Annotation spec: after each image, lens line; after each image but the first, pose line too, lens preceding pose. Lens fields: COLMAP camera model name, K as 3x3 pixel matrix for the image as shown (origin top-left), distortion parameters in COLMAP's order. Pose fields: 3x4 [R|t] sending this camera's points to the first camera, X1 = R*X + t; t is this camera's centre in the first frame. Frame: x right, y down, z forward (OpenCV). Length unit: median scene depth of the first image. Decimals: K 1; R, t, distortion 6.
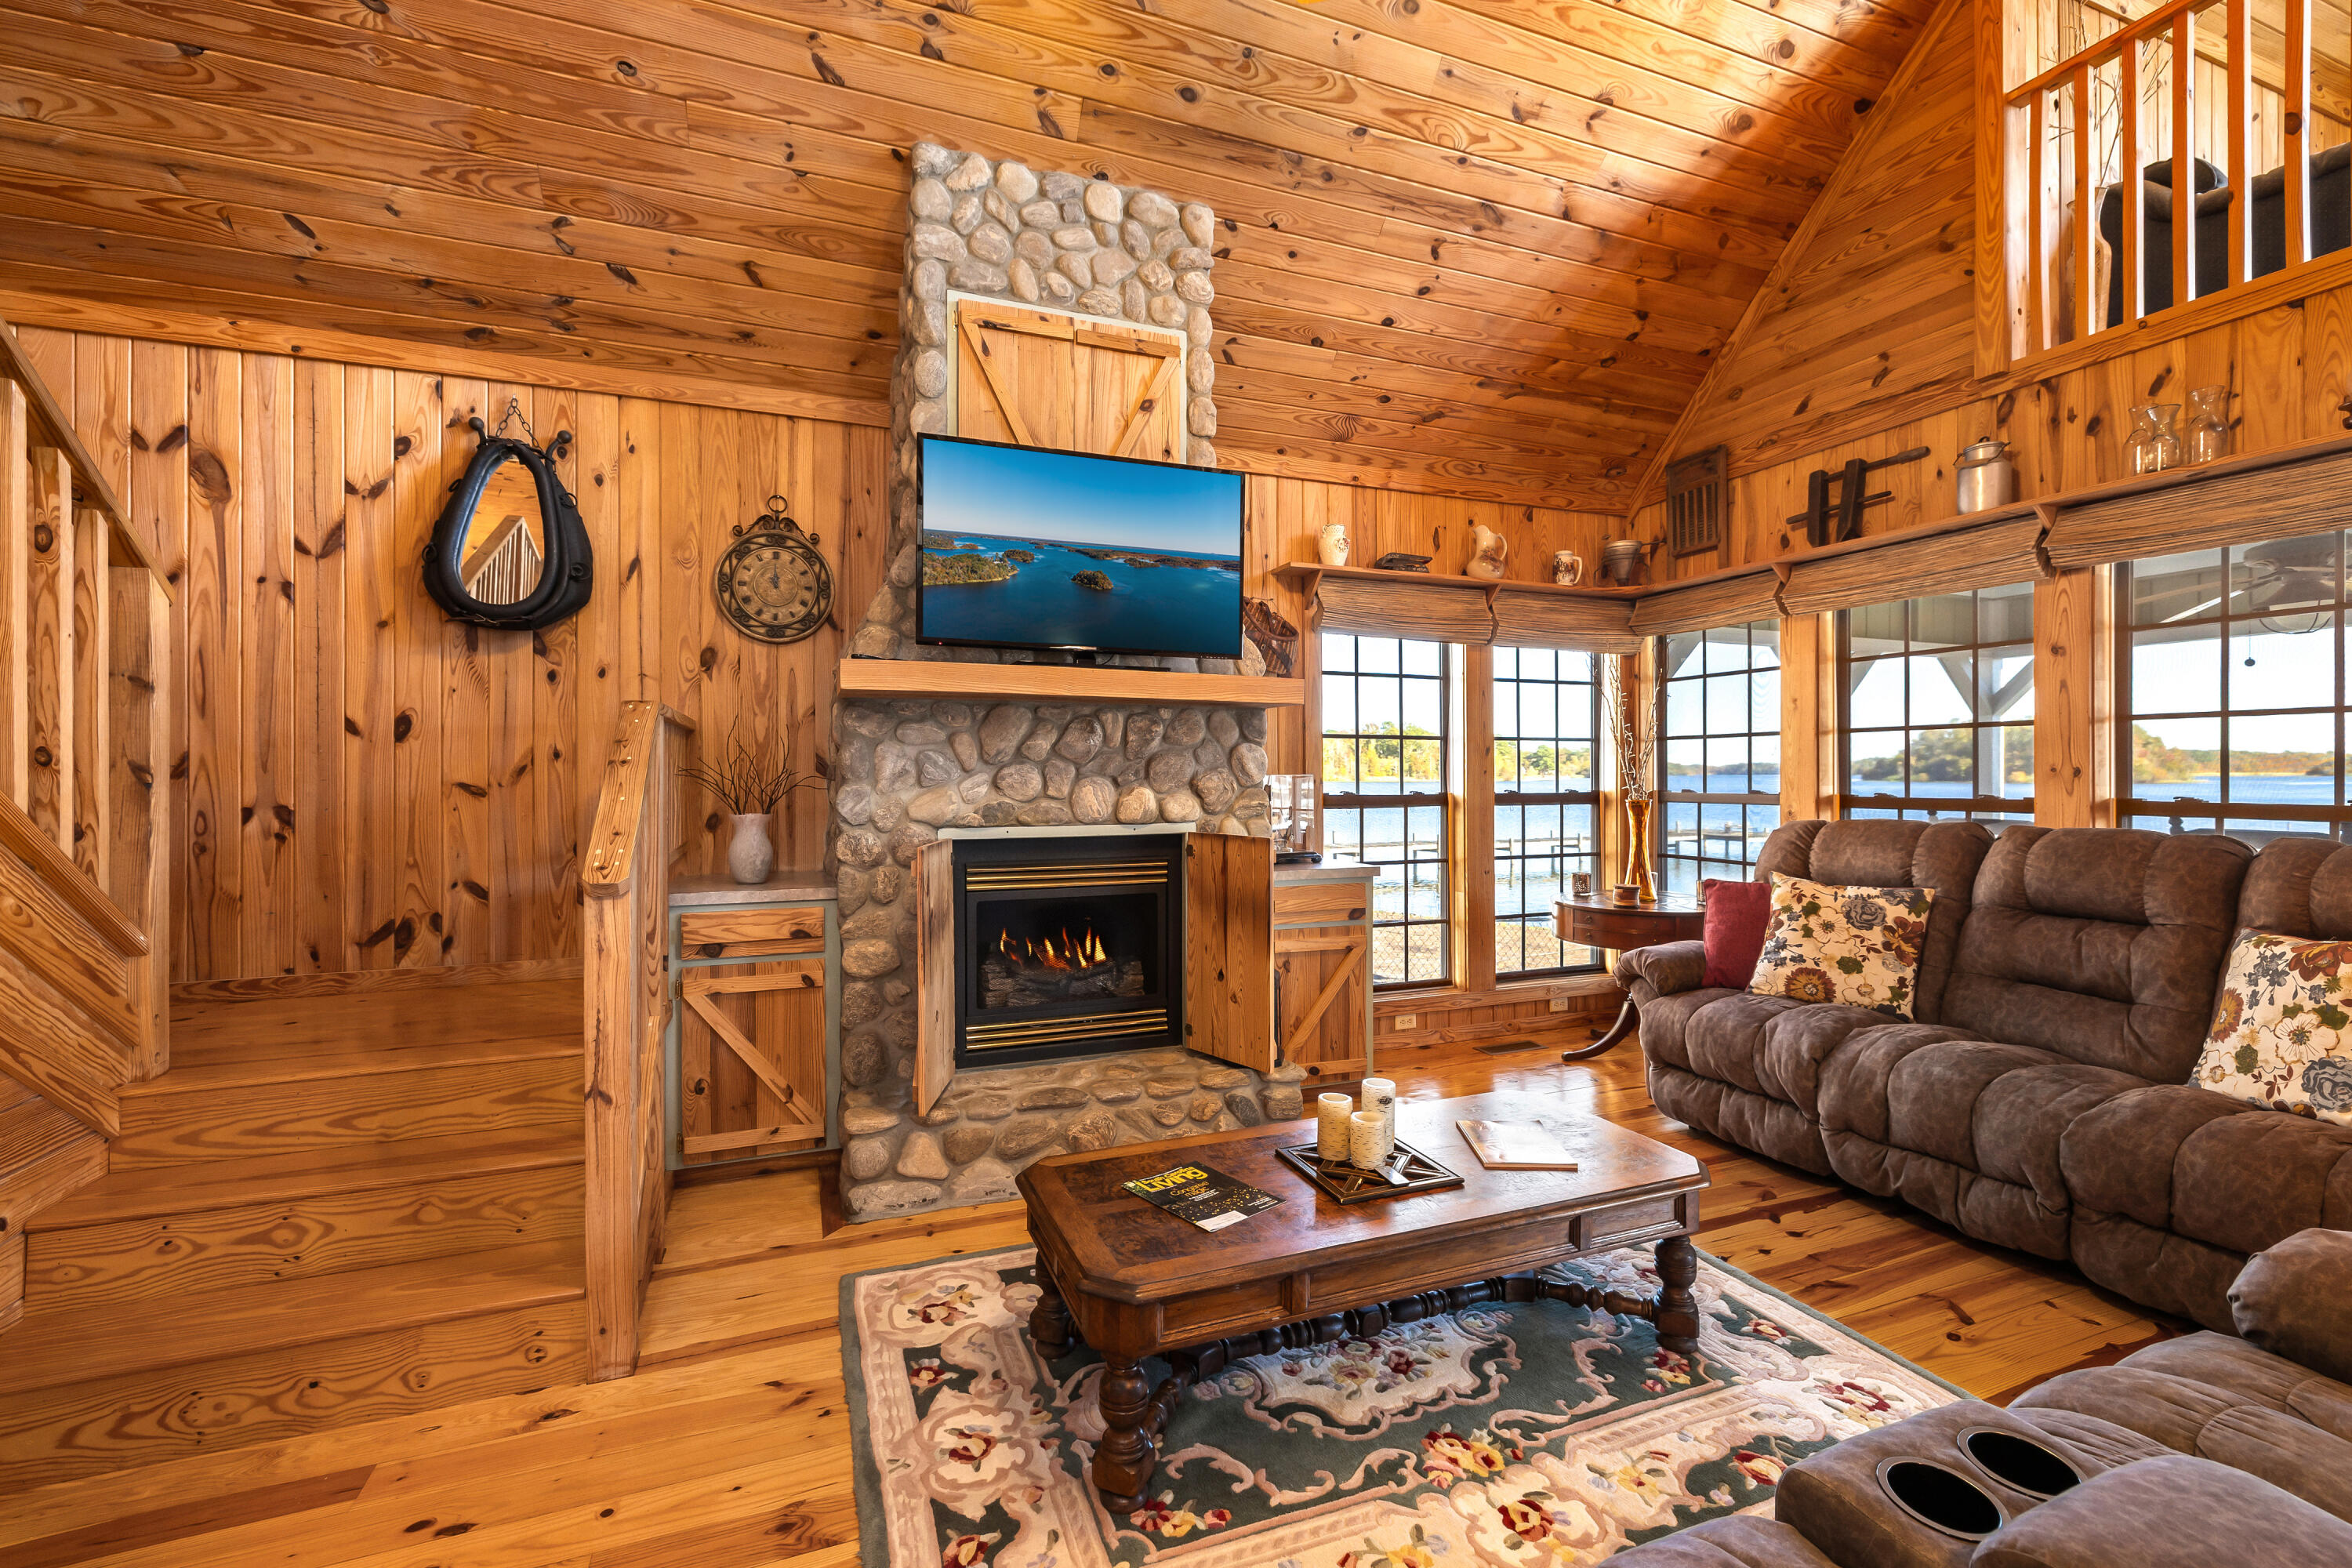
lens RADIAL K [[977.0, 0, 1176.0], [0, 977.0, 784.0], [0, 0, 1]] dist [-0.000342, 0.000056]
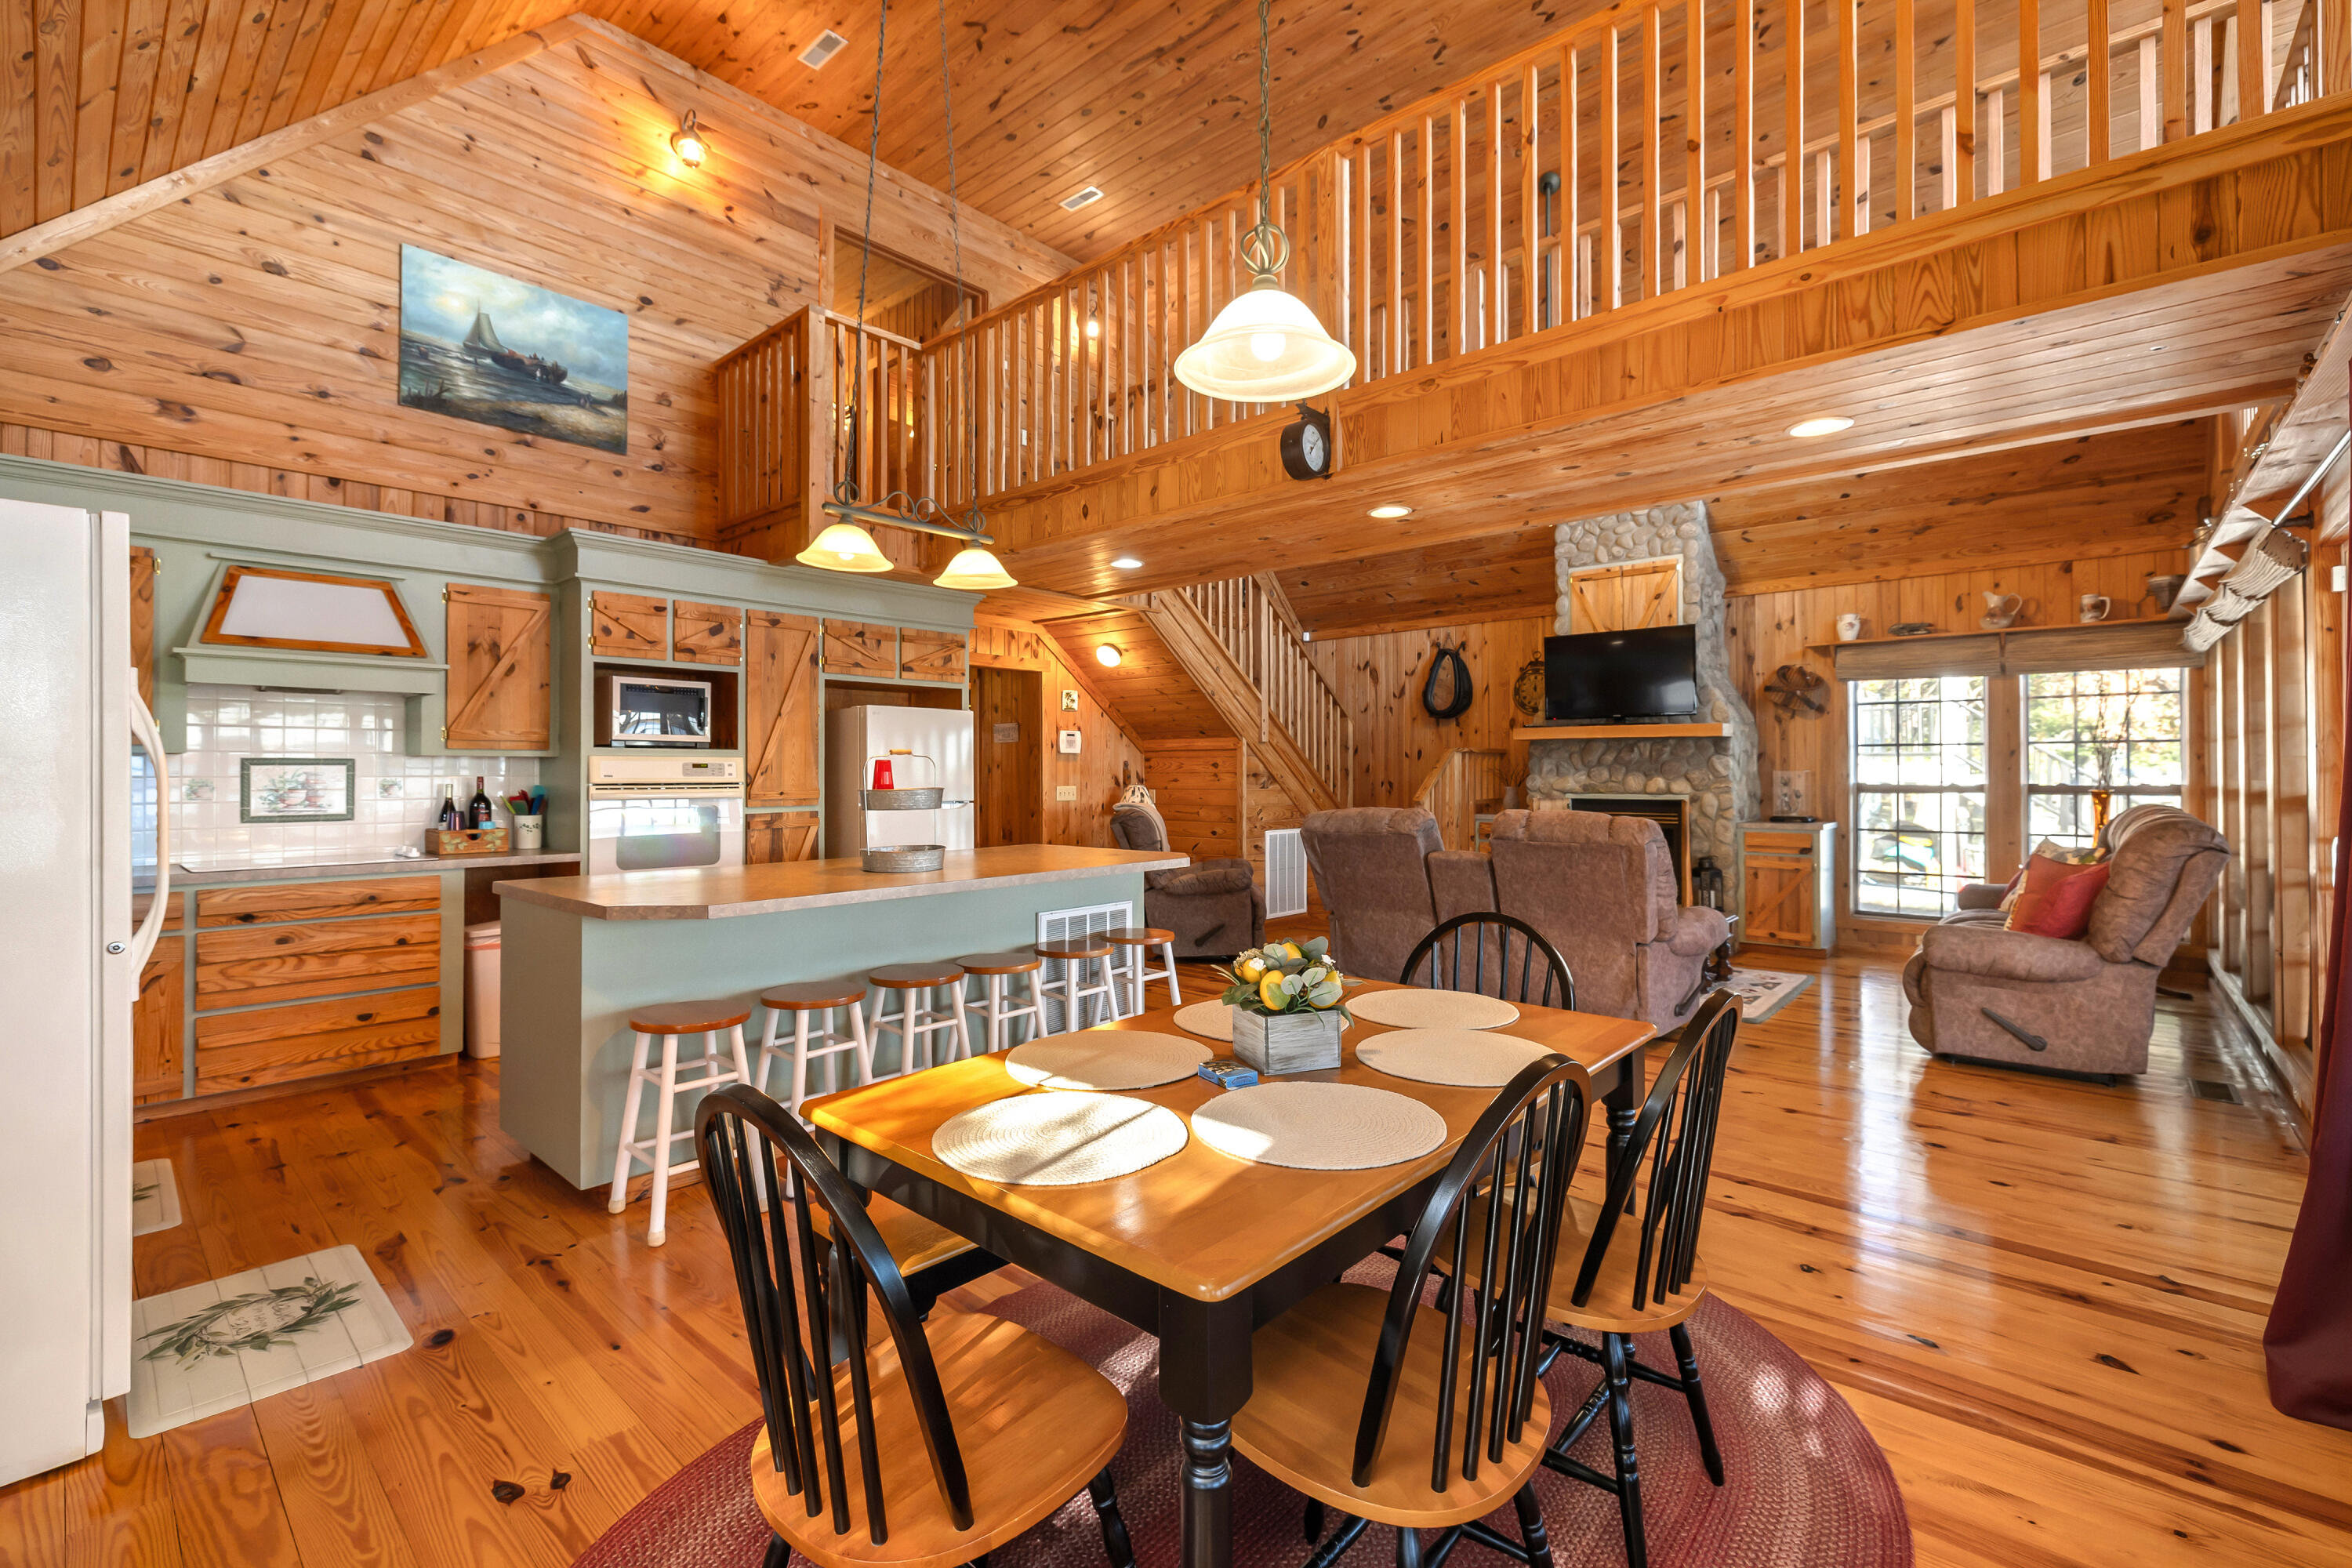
lens RADIAL K [[1022.0, 0, 1171.6], [0, 1022.0, 777.0], [0, 0, 1]] dist [0.000257, 0.000031]
pose [[0.442939, 0.005367, -0.896536, 1.516776], [-0.004784, 0.999982, 0.003622, 0.000246], [0.896539, 0.002685, 0.442957, -0.939632]]
